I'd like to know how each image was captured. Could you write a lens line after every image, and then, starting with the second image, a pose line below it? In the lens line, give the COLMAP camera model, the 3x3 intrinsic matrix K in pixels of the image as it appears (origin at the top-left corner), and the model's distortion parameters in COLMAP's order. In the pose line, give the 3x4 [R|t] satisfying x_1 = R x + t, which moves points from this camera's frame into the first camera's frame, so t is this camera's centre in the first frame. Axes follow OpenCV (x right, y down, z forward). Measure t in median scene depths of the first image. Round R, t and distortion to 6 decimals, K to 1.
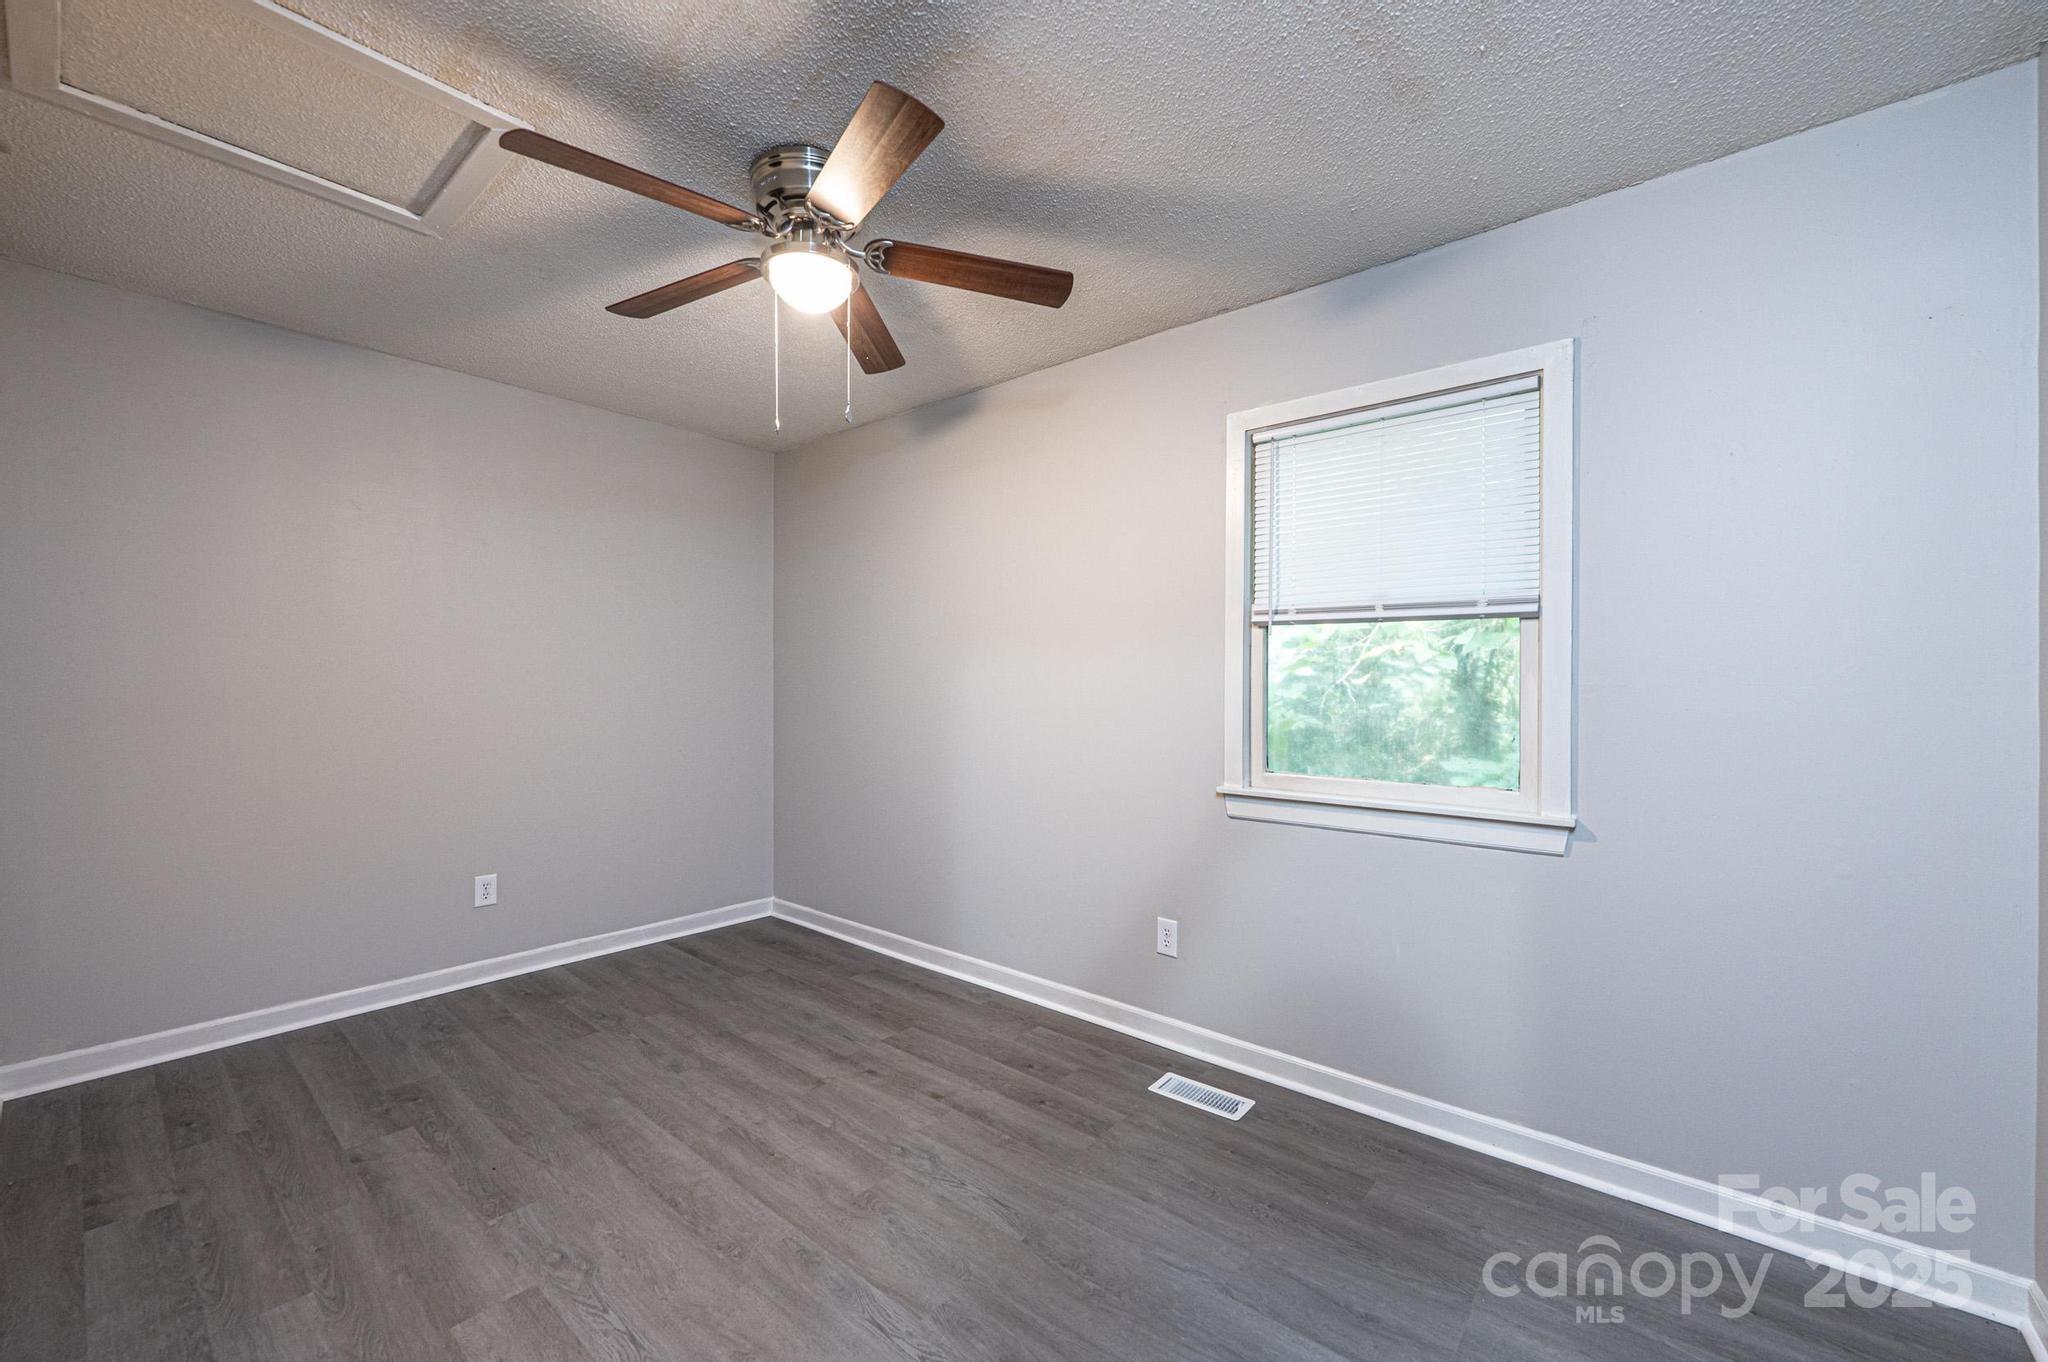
lens RADIAL K [[813.3, 0, 1022.5], [0, 813.3, 683.2], [0, 0, 1]] dist [-0.002075, 0.000318]
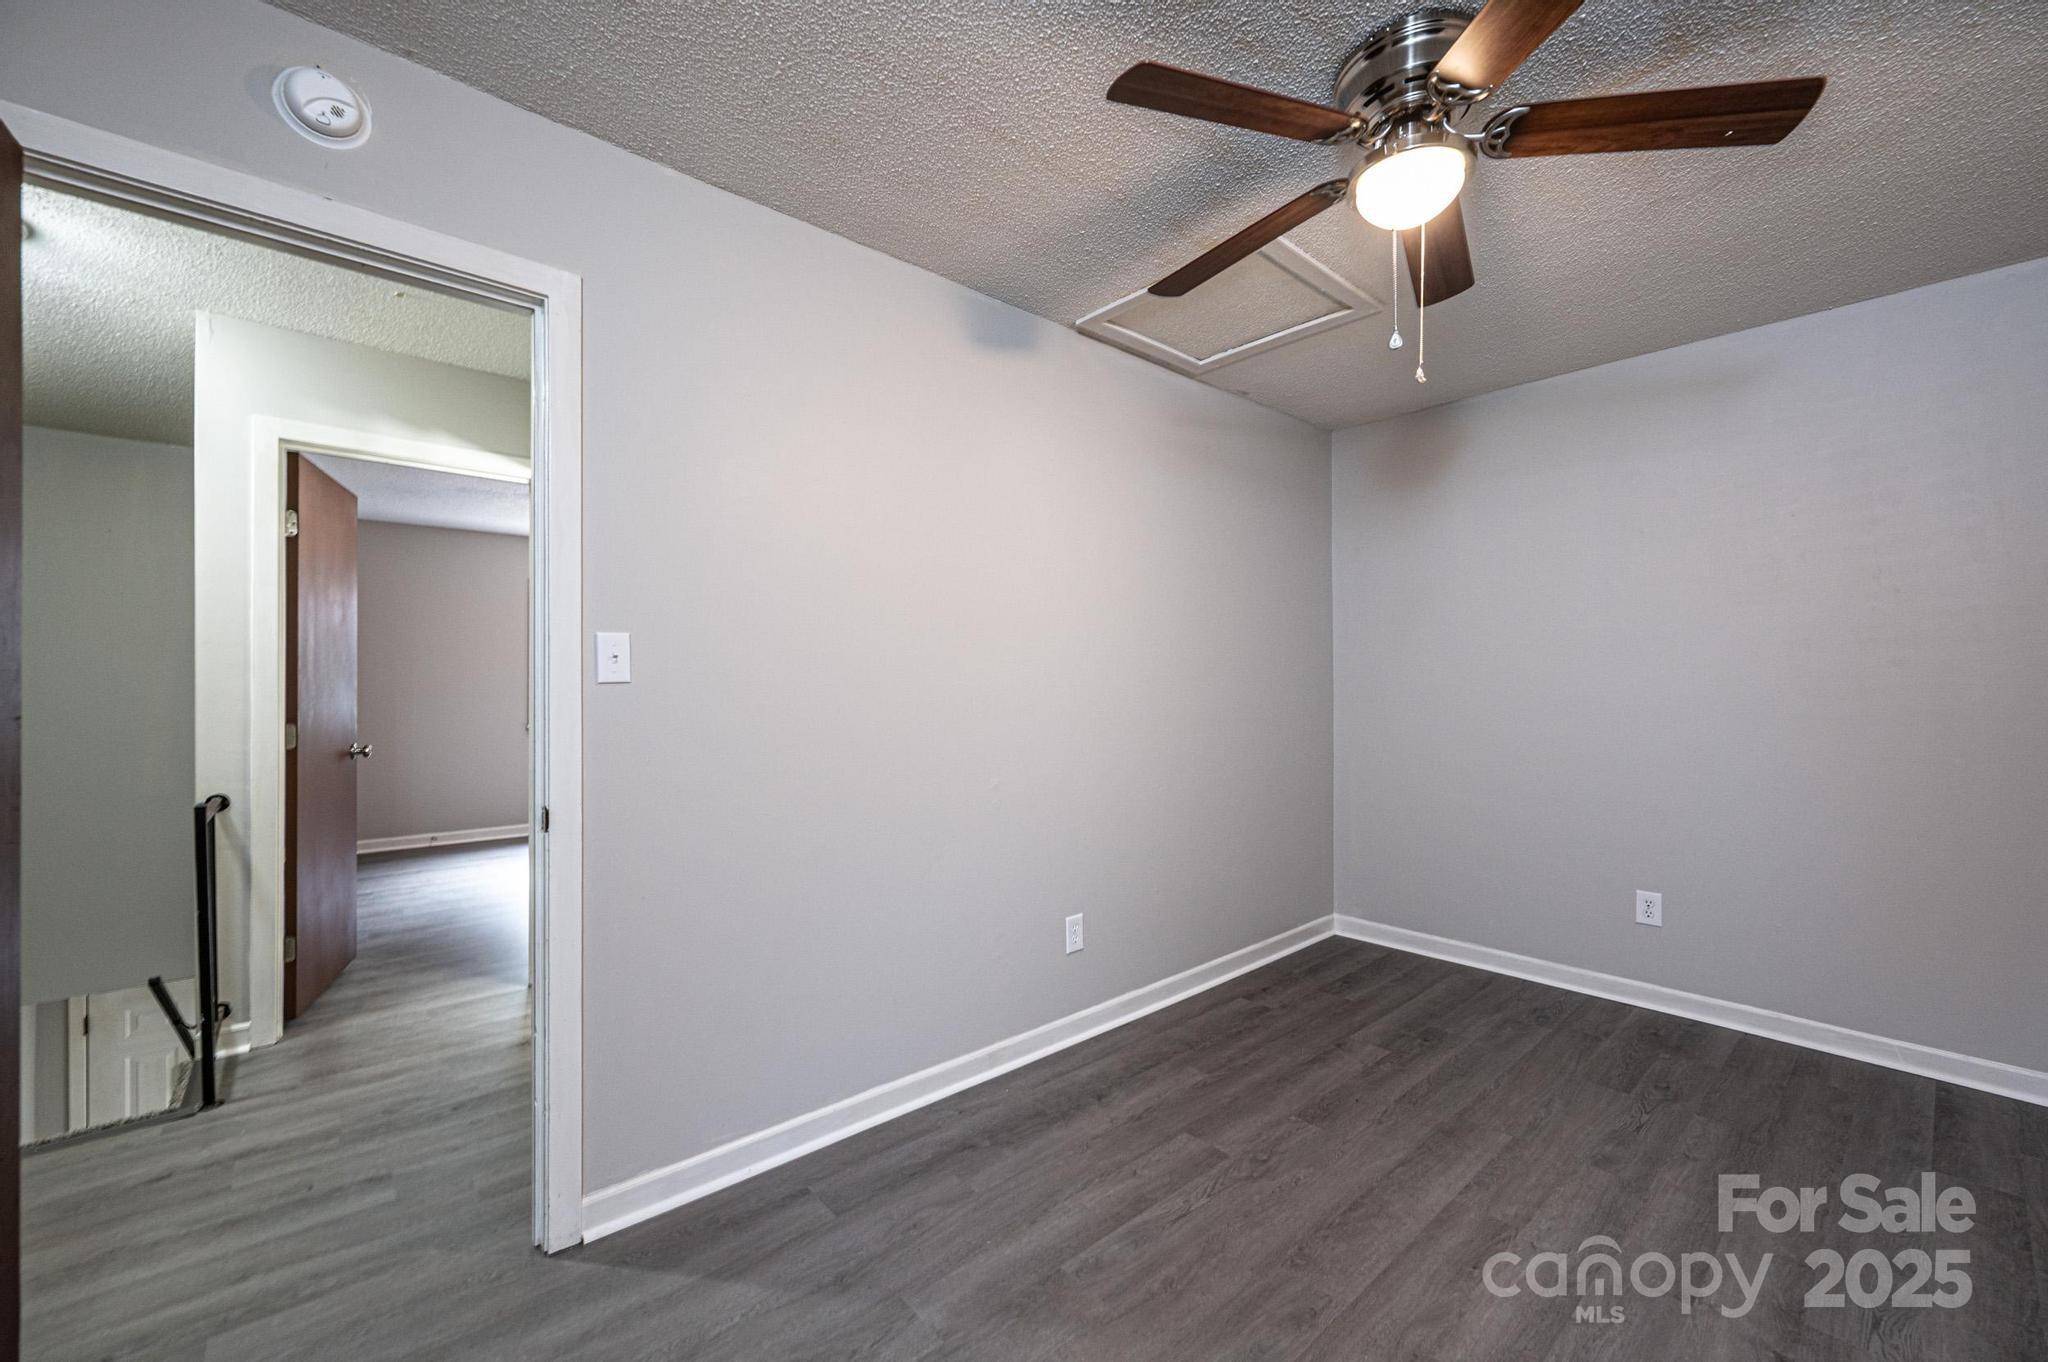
lens RADIAL K [[813.3, 0, 1022.5], [0, 813.3, 683.2], [0, 0, 1]] dist [-0.002075, 0.000318]
pose [[-0.140435, -0.002233, -0.990087, 0.507231], [-0.000385, 0.999998, -0.002201, 0.002567], [0.990090, 0.000073, -0.140436, 0.612771]]
